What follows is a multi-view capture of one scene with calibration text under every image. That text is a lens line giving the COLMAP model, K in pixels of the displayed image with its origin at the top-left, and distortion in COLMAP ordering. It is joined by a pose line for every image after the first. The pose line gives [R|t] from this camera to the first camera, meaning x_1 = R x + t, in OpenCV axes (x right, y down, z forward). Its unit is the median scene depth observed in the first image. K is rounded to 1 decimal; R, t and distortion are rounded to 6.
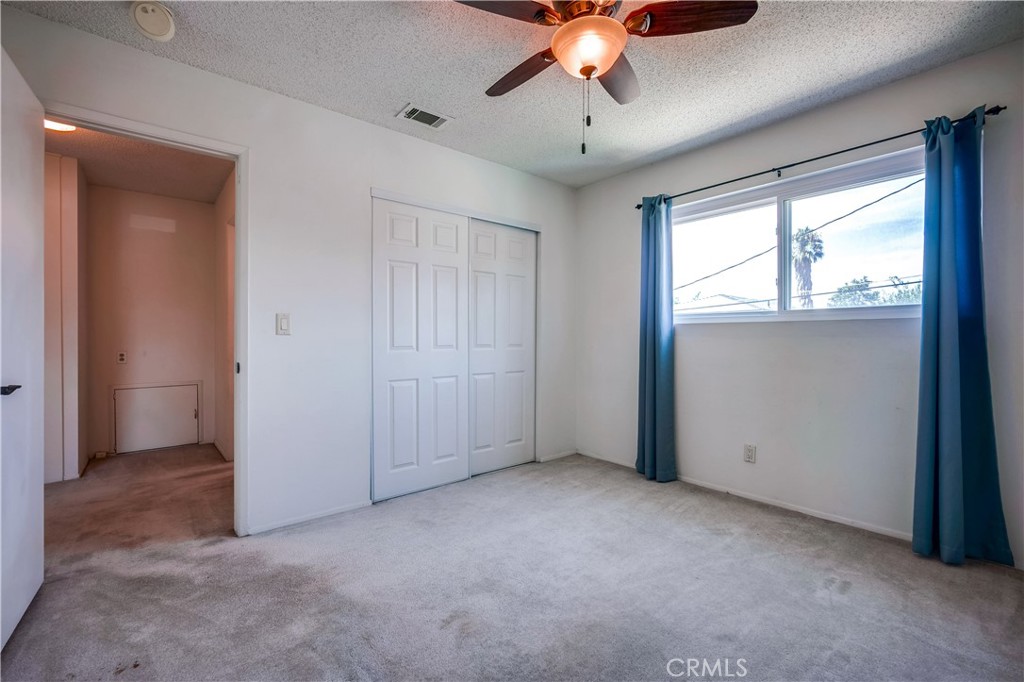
lens RADIAL K [[417.6, 0, 512.0], [0, 417.6, 341.0], [0, 0, 1]] dist [-0.046291, 0.006968]
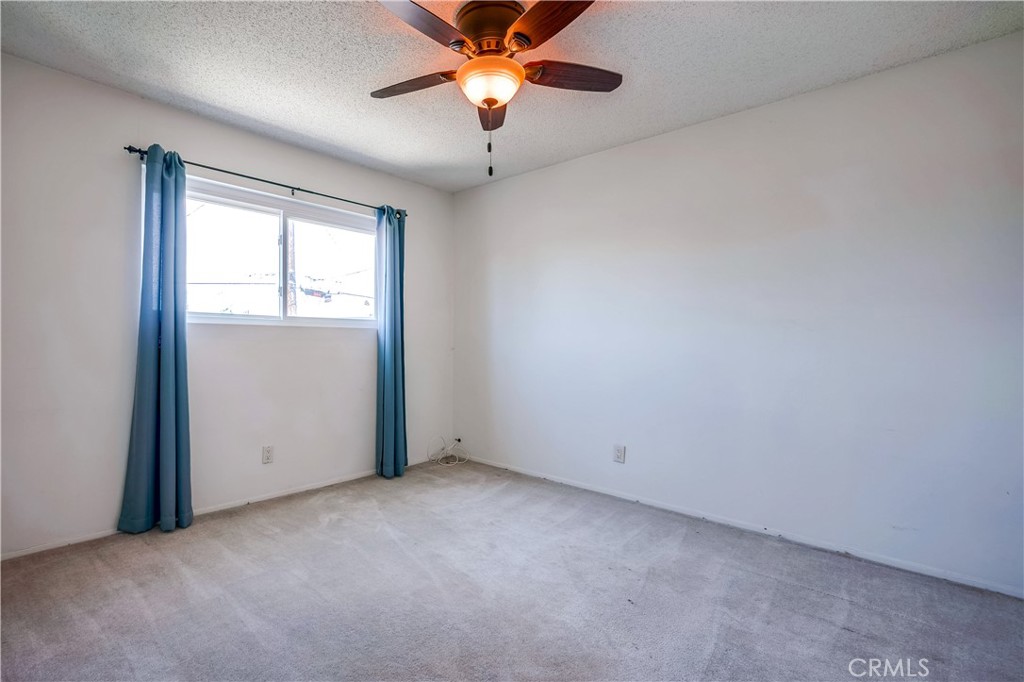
lens RADIAL K [[370.6, 0, 512.0], [0, 370.6, 341.0], [0, 0, 1]] dist [-0.018093, -0.000107]
pose [[-0.036237, 0.002565, 0.999340, -0.369621], [0.003219, 0.999992, -0.002450, -0.001911], [-0.999338, 0.003128, -0.036245, 0.449918]]
